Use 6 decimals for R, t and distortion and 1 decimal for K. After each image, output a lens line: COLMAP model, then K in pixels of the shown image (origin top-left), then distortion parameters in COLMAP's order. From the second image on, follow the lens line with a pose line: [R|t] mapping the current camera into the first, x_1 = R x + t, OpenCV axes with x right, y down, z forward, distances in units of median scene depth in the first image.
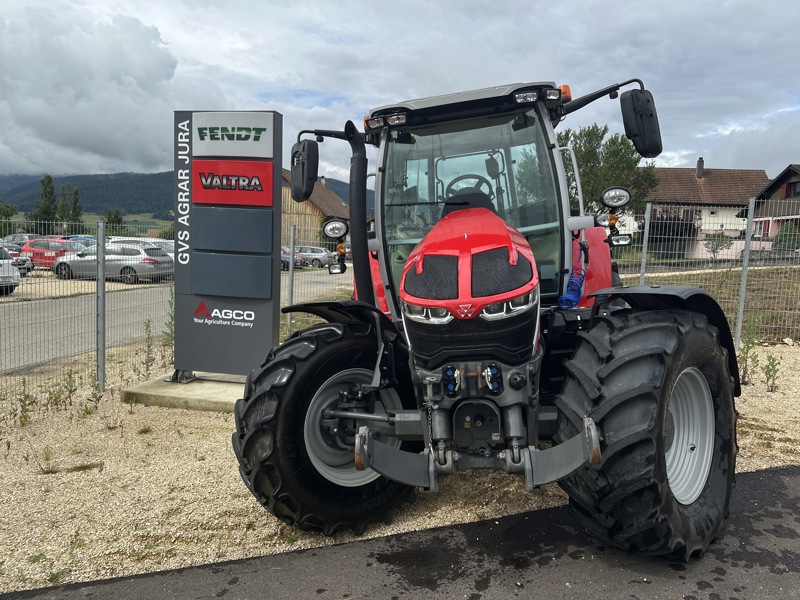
lens RADIAL K [[559.2, 0, 400.5], [0, 559.2, 293.3], [0, 0, 1]] dist [0.064535, -0.074551]
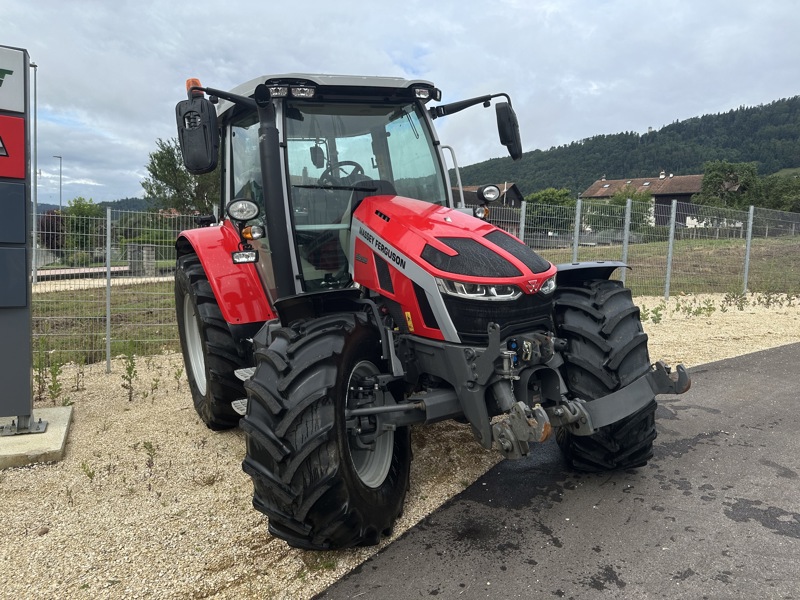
lens RADIAL K [[558.5, 0, 400.0], [0, 558.5, 300.0], [0, 0, 1]] dist [0.065370, -0.091003]
pose [[0.781346, -0.060550, 0.621153, -0.599603], [0.052753, 0.998128, 0.030939, 0.008960], [-0.621864, 0.008594, 0.783078, 0.243119]]
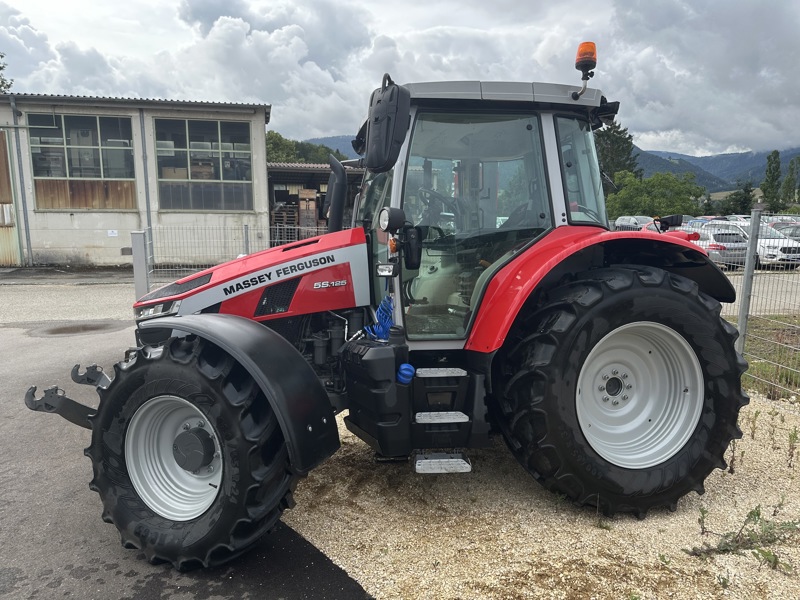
lens RADIAL K [[589.0, 0, 400.0], [0, 589.0, 300.0], [0, 0, 1]] dist [0.069317, -0.082667]
pose [[0.375738, 0.121708, -0.918699, 1.394342], [-0.079018, 0.991936, 0.099093, -0.147072], [0.923351, 0.035361, 0.382325, 0.814456]]
